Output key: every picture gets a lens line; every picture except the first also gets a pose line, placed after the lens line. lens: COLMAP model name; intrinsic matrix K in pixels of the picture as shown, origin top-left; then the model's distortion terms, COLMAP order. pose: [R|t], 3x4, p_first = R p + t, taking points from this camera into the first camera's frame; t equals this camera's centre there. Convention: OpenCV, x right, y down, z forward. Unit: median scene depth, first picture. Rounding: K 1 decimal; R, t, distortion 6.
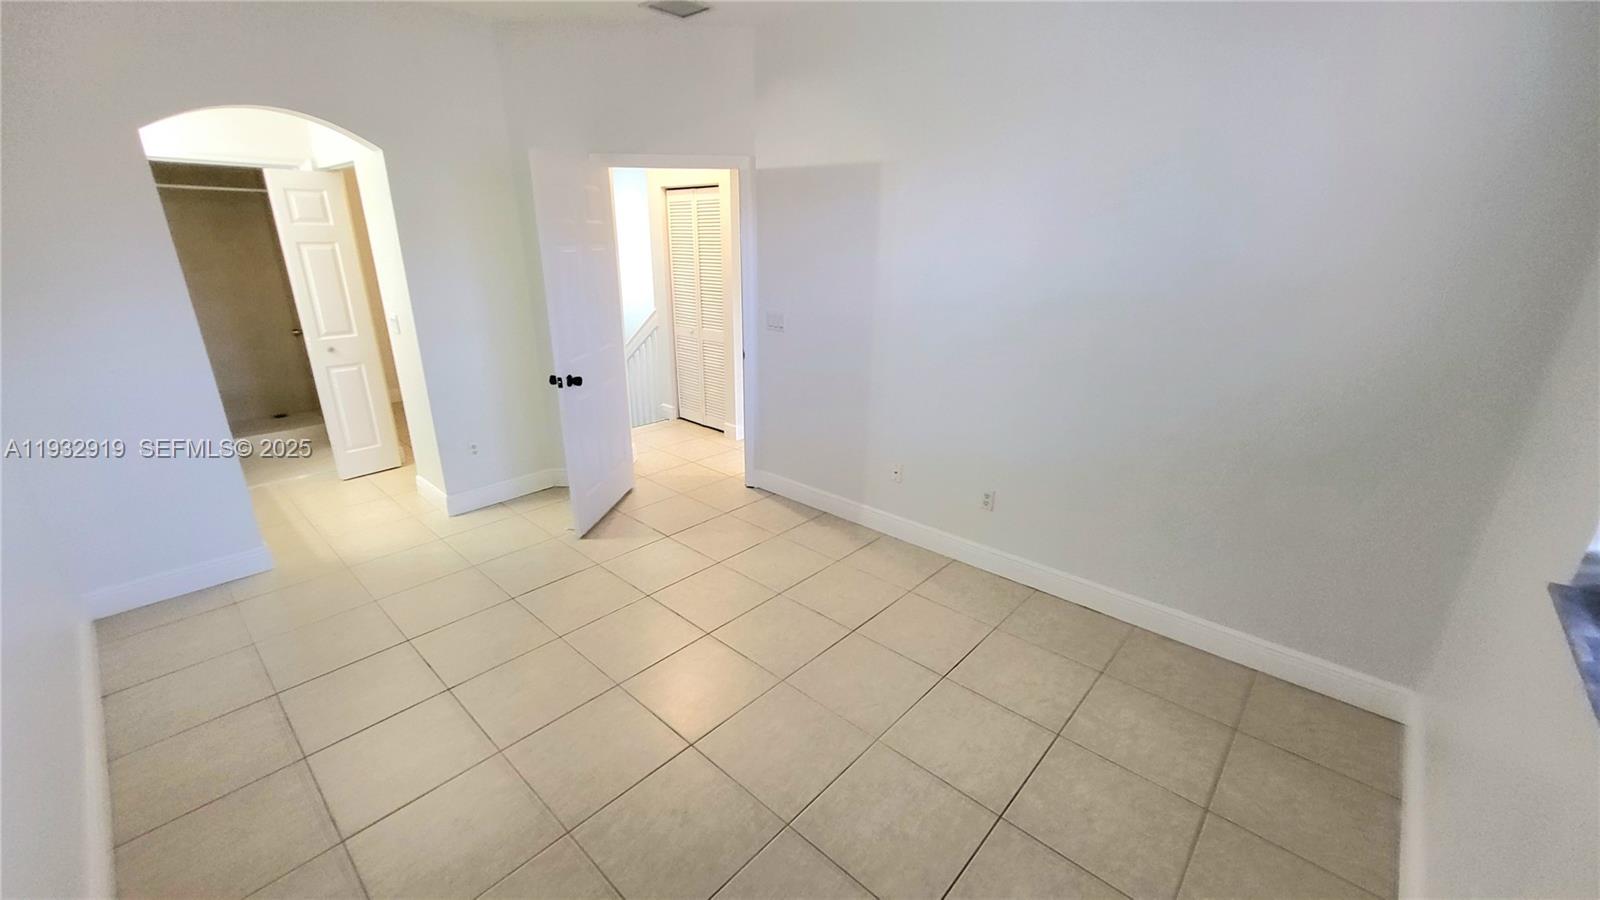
lens RADIAL K [[646.1, 0, 801.0], [0, 646.1, 452.0], [0, 0, 1]] dist [-0.001189, -0.000277]
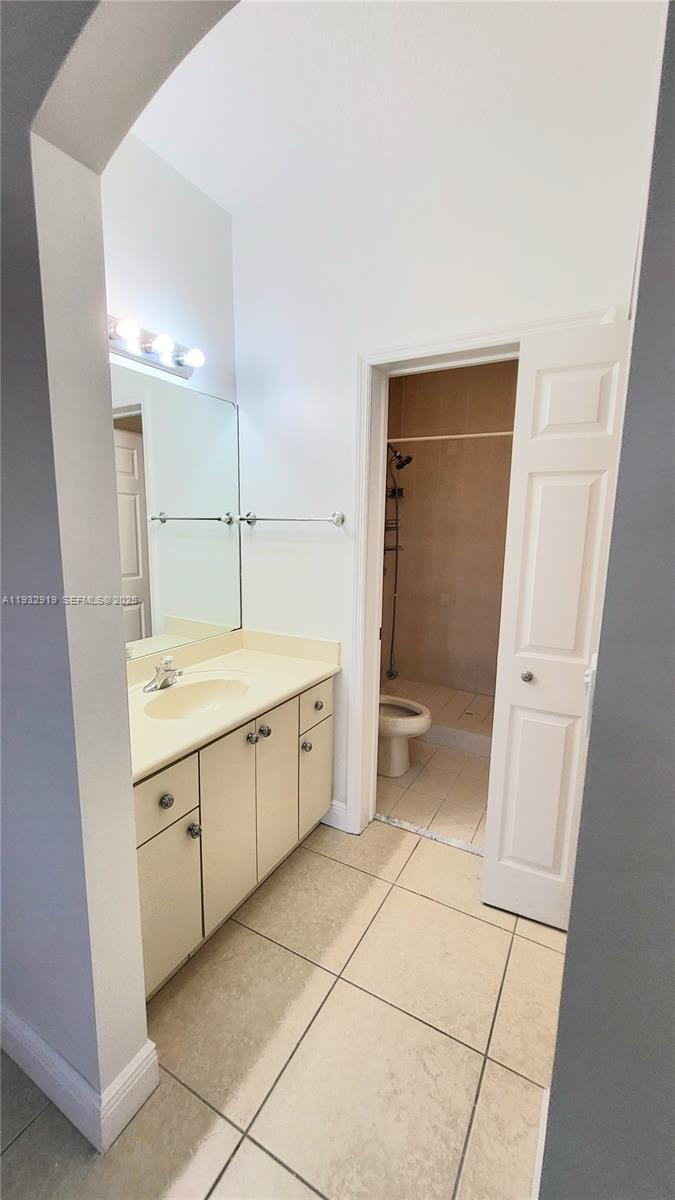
lens RADIAL K [[473.4, 0, 337.5], [0, 473.4, 600.0], [0, 0, 1]] dist [0.003106, -0.002303]
pose [[0.227544, 0.153290, -0.961627, -0.433749], [-0.331099, 0.940873, 0.071636, -0.204527], [0.915750, 0.302093, 0.264844, 0.785924]]
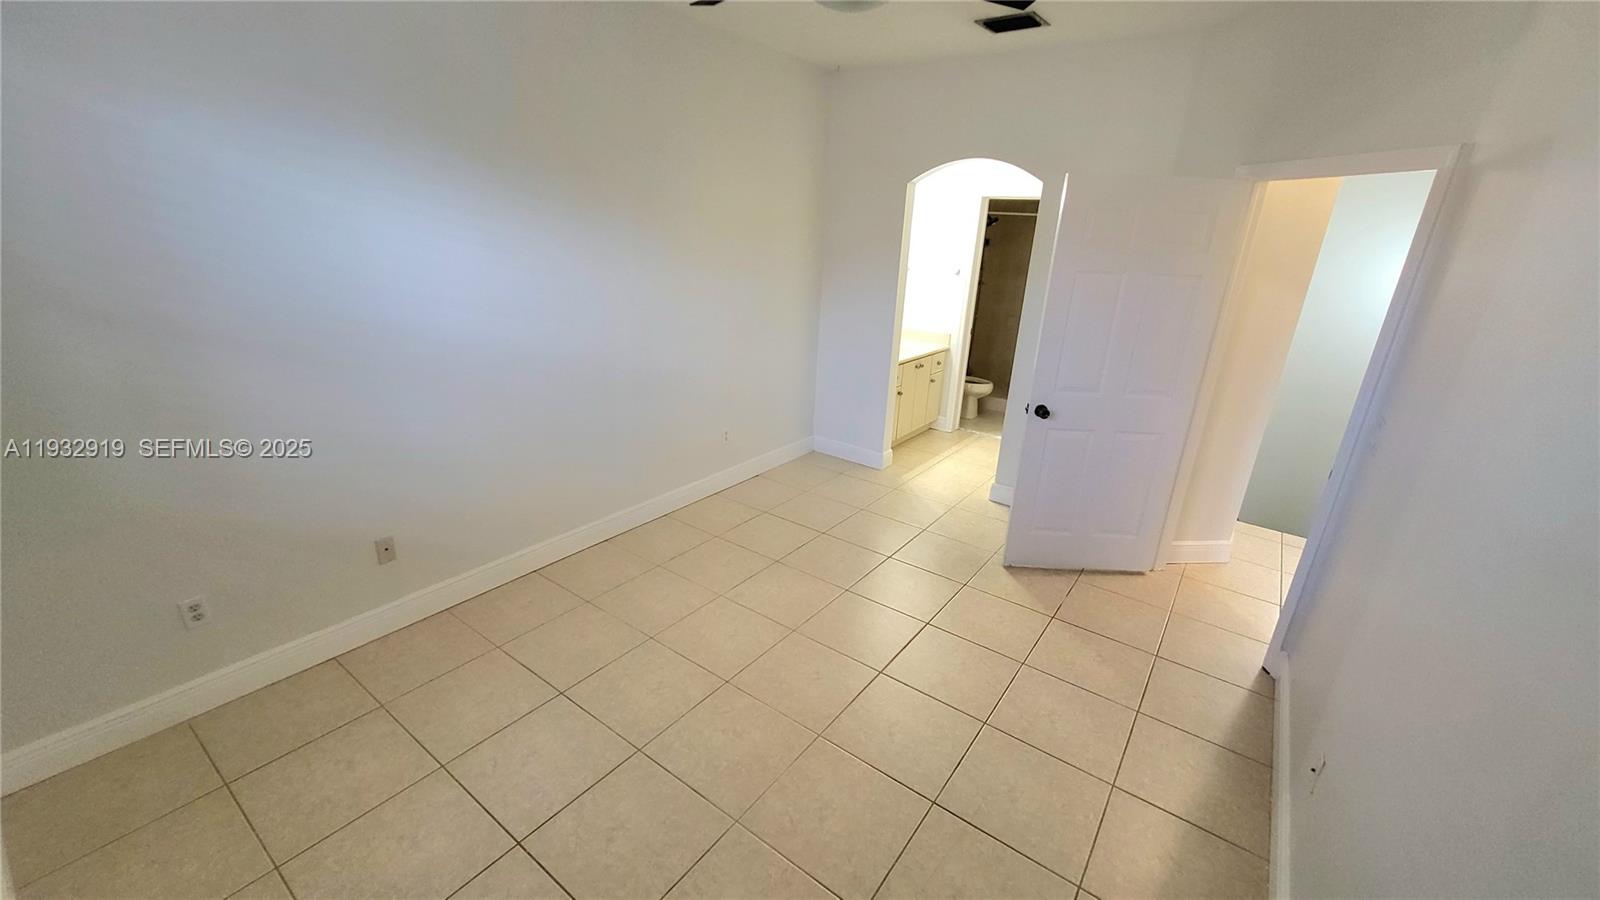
lens RADIAL K [[631.1, 0, 797.4], [0, 631.1, 455.0], [0, 0, 1]] dist [0.003106, -0.002303]
pose [[0.104717, 0.340296, -0.934469, 0.424047], [-0.364403, 0.887414, 0.282325, -0.156519], [0.925335, 0.310959, 0.216932, 0.410726]]
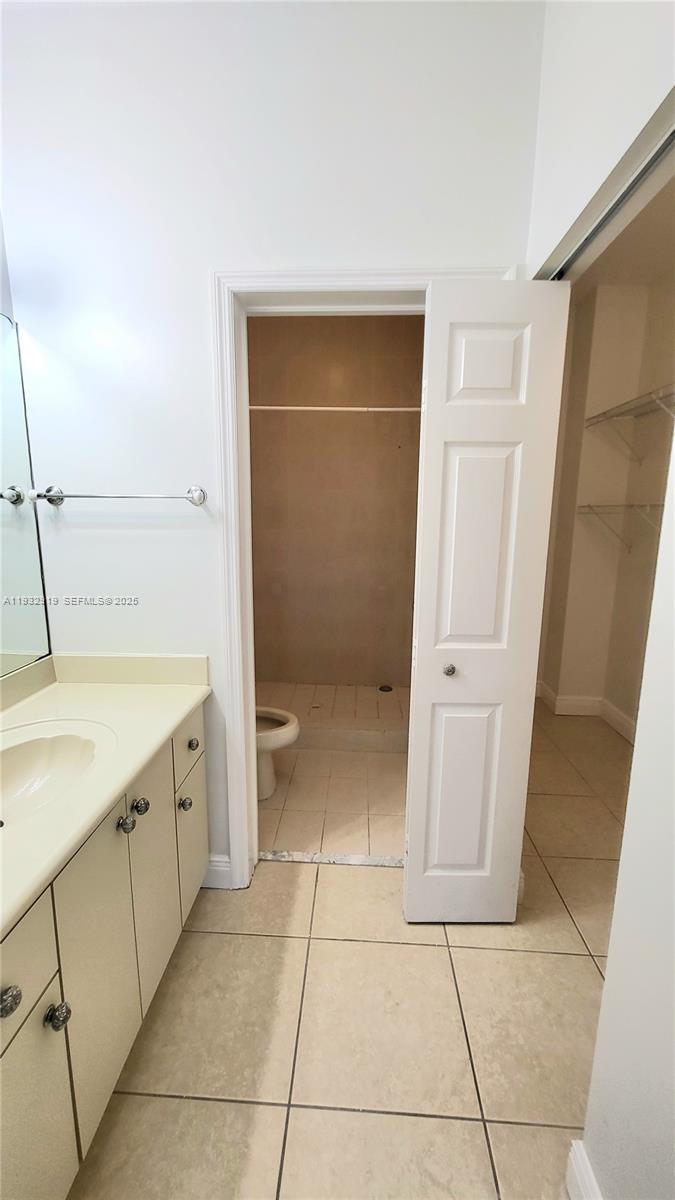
lens RADIAL K [[473.4, 0, 337.5], [0, 473.4, 600.0], [0, 0, 1]] dist [0.003106, -0.002303]
pose [[0.631548, 0.138034, -0.762950, -0.556328], [-0.258599, 0.965179, -0.039438, -0.183279], [0.730940, 0.222205, 0.645253, 0.749789]]
